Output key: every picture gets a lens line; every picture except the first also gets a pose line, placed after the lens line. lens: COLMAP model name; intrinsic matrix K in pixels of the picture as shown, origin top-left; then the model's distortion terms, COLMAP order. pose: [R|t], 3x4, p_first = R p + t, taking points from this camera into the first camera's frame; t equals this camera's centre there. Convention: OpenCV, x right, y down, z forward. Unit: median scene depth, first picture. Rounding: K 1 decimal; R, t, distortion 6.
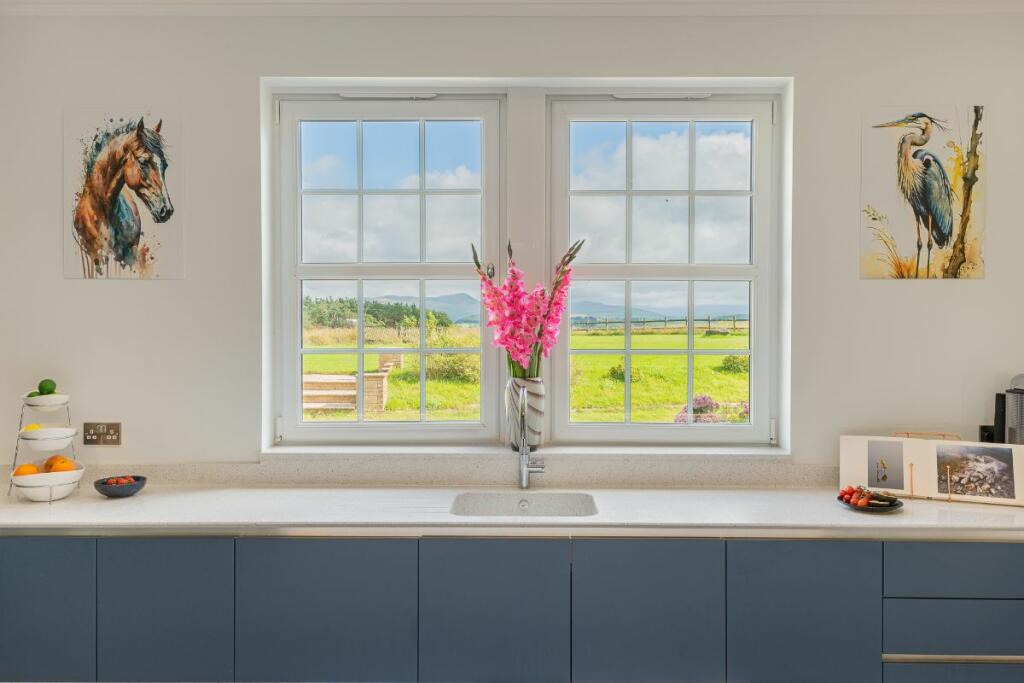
lens RADIAL K [[711.9, 0, 512.0], [0, 711.9, 341.5], [0, 0, 1]] dist [0.003196, 0.003800]
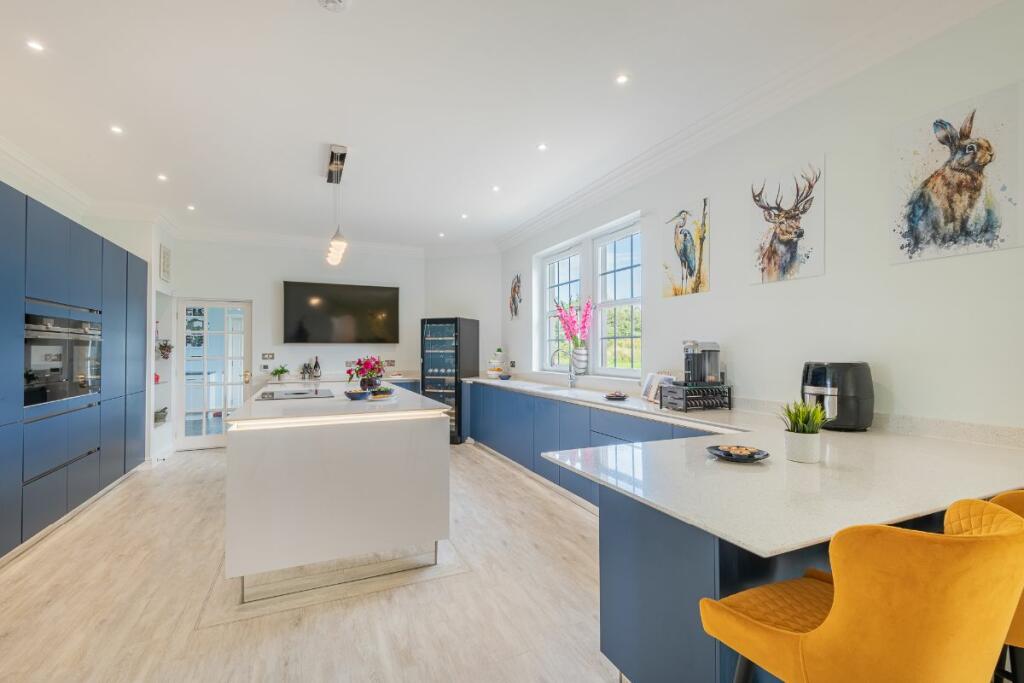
lens RADIAL K [[467.0, 0, 512.0], [0, 467.0, 341.5], [0, 0, 1]] dist [0.000415, 0.000014]
pose [[0.402985, -0.019108, -0.915007, 1.550581], [-0.001464, 0.999767, -0.021523, 0.067700], [0.915206, 0.010013, 0.402863, 0.058066]]
